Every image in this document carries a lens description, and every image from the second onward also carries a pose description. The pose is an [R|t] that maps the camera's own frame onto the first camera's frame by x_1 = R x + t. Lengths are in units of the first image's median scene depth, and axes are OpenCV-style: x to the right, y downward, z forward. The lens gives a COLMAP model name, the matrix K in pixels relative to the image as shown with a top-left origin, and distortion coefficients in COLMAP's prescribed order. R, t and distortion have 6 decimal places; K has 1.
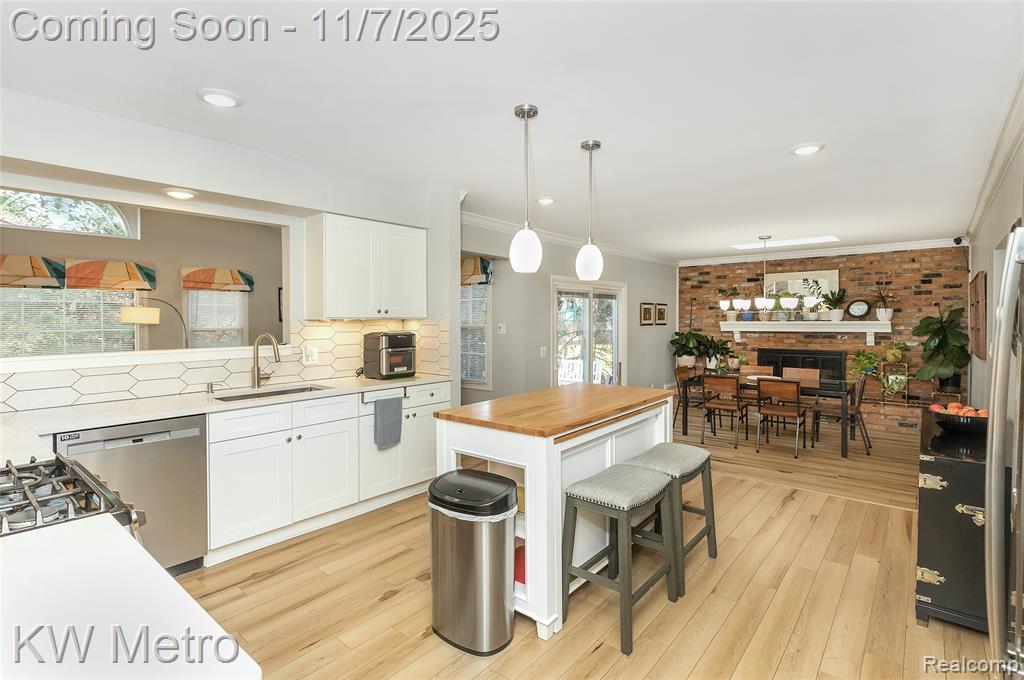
lens RADIAL K [[505.5, 0, 518.1], [0, 505.5, 341.5], [0, 0, 1]] dist [-0.001987, -0.000409]
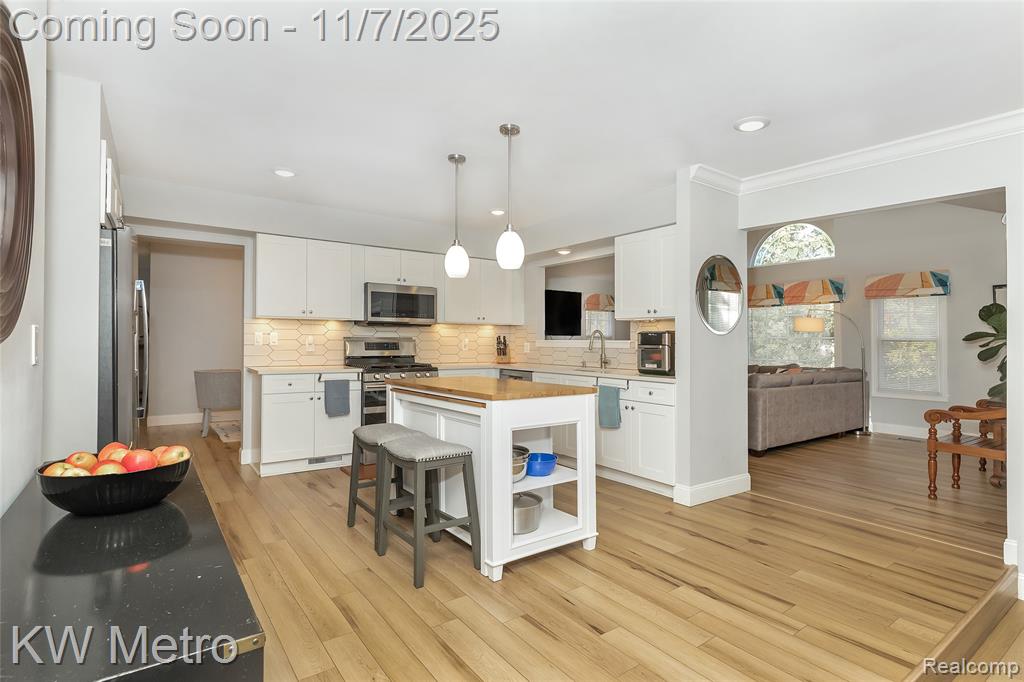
lens RADIAL K [[505.5, 0, 518.1], [0, 505.5, 342.5], [0, 0, 1]] dist [-0.001987, -0.000409]
pose [[-0.258487, 0.006660, -0.965992, 0.873690], [-0.050511, 0.998515, 0.020401, -0.000727], [0.964693, 0.054067, -0.257767, 1.033412]]
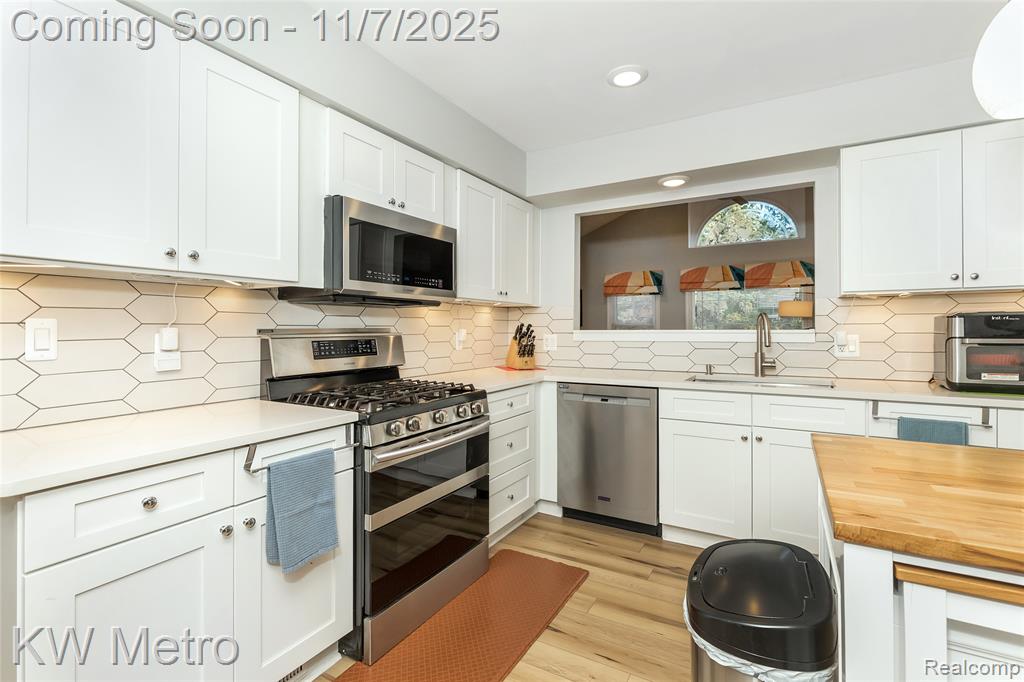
lens RADIAL K [[463.3, 0, 502.4], [0, 463.3, 332.6], [0, 0, 1]] dist [-0.000246, 0.000015]
pose [[0.150355, 0.013963, -0.988533, 0.195217], [-0.042076, 0.999085, 0.007713, 0.025387], [0.987736, 0.040434, 0.150805, 0.391032]]
